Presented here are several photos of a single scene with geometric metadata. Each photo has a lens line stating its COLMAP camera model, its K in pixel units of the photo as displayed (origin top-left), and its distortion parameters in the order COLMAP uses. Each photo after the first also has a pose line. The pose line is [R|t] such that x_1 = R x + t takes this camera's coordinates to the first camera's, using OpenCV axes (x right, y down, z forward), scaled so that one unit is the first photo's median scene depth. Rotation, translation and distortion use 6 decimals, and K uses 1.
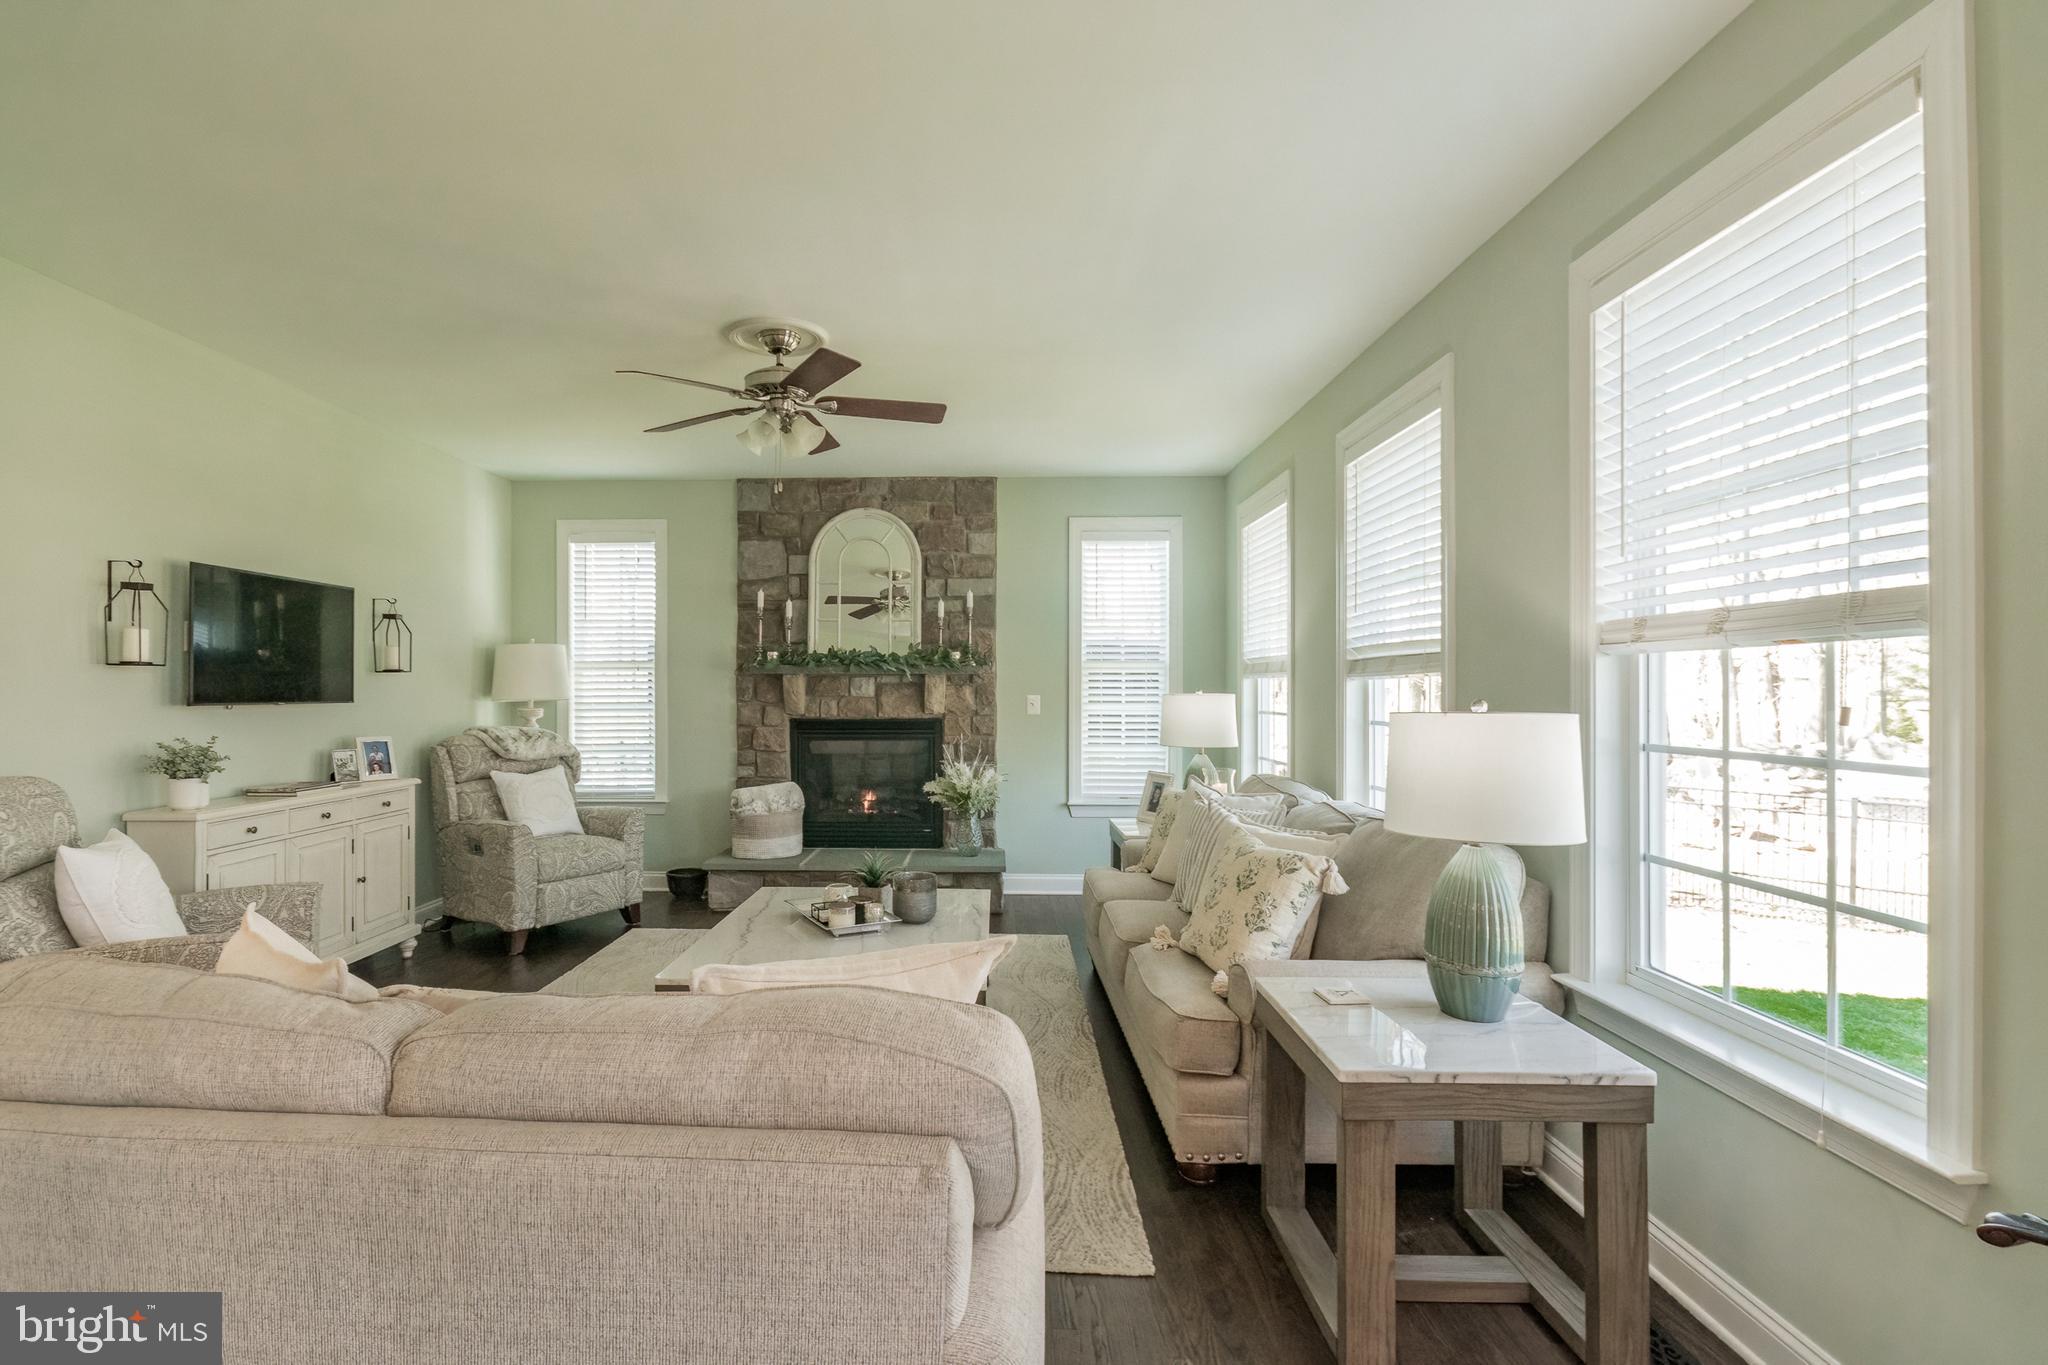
lens RADIAL K [[941.8, 0, 988.8], [0, 941.8, 683.4], [0, 0, 1]] dist [-0.001856, -0.000311]
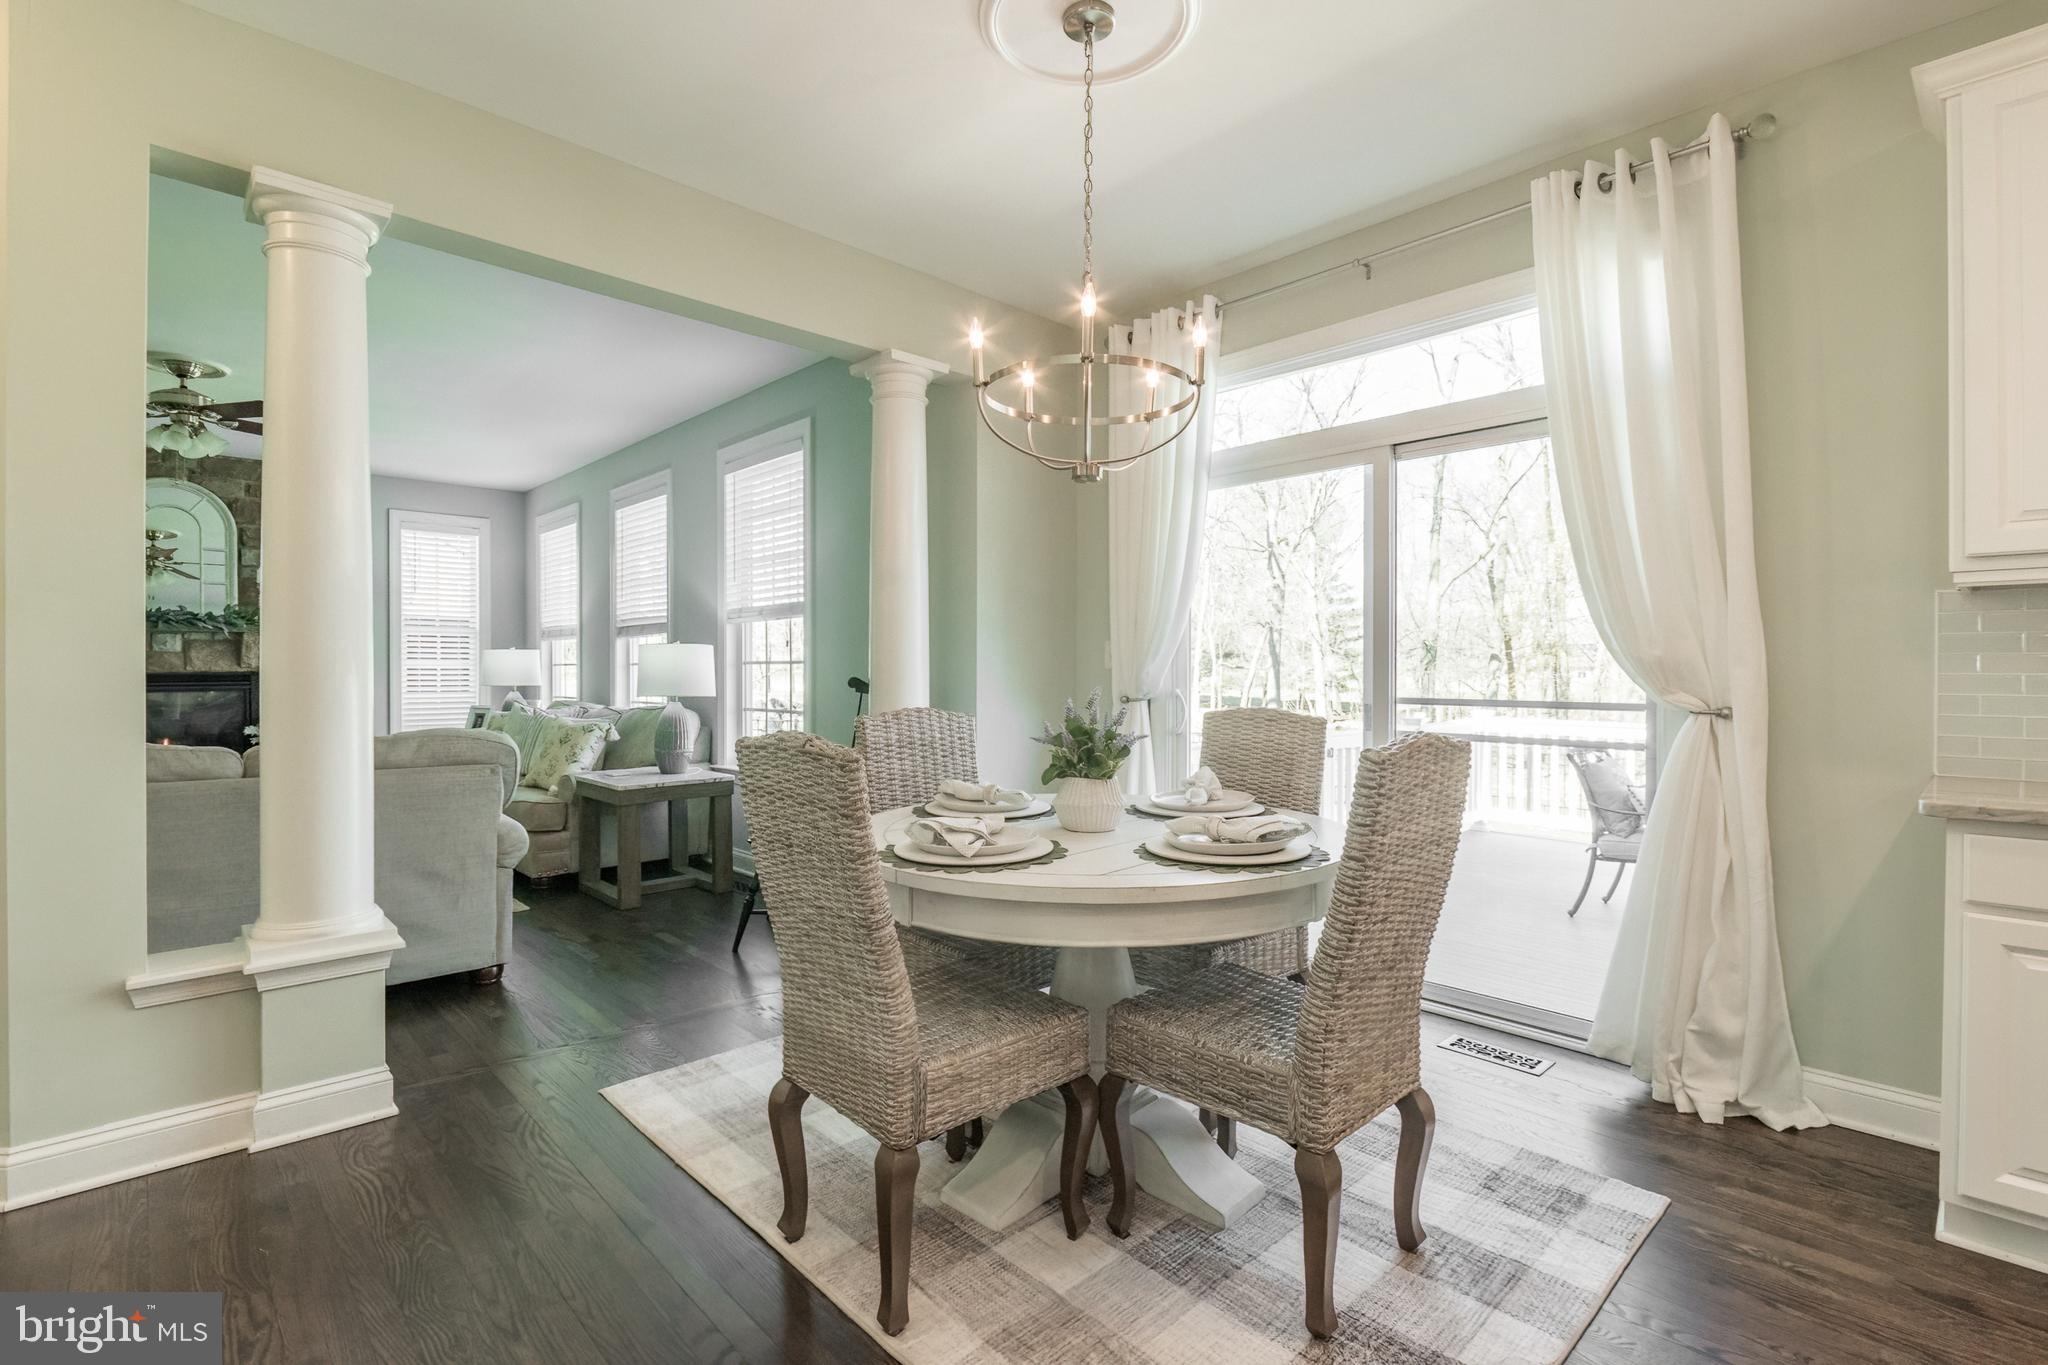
lens RADIAL K [[941.8, 0, 988.8], [0, 941.8, 683.4], [0, 0, 1]] dist [-0.001856, -0.000311]
pose [[0.732755, -0.008739, 0.680436, -0.182127], [-0.003272, 0.999861, 0.016365, 0.030522], [-0.680484, -0.014218, 0.732625, -0.449455]]
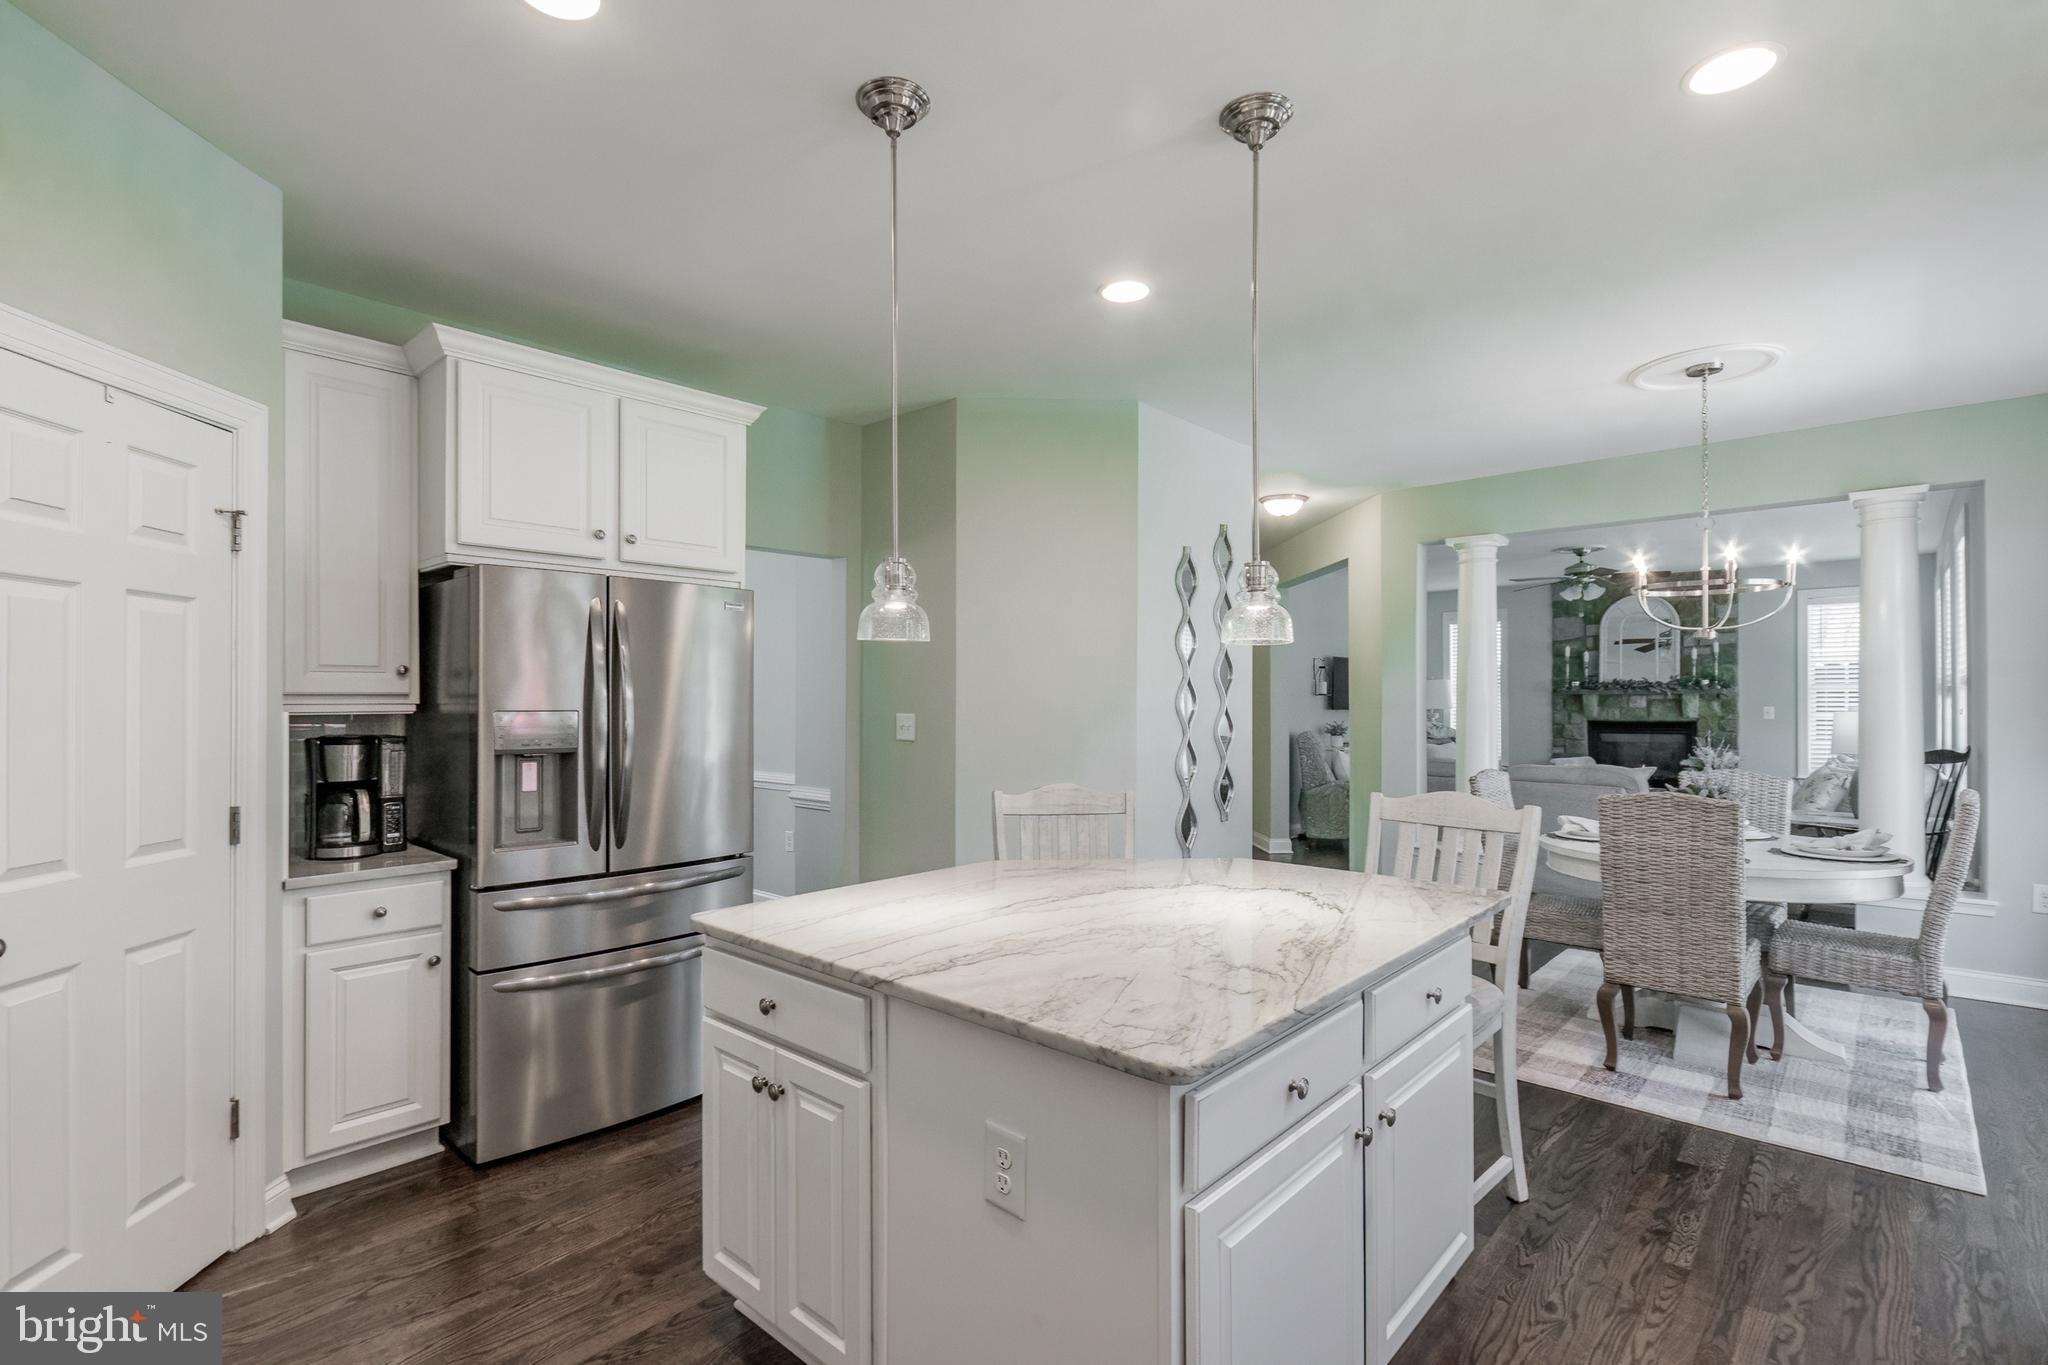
lens RADIAL K [[931.6, 0, 1013.7], [0, 931.6, 699.7], [0, 0, 1]] dist [0.001648, 0.000036]
pose [[0.728741, -0.004168, -0.684777, 0.196595], [0.005763, 0.999983, 0.000045, -0.006262], [0.684765, -0.003979, 0.728753, -0.983477]]
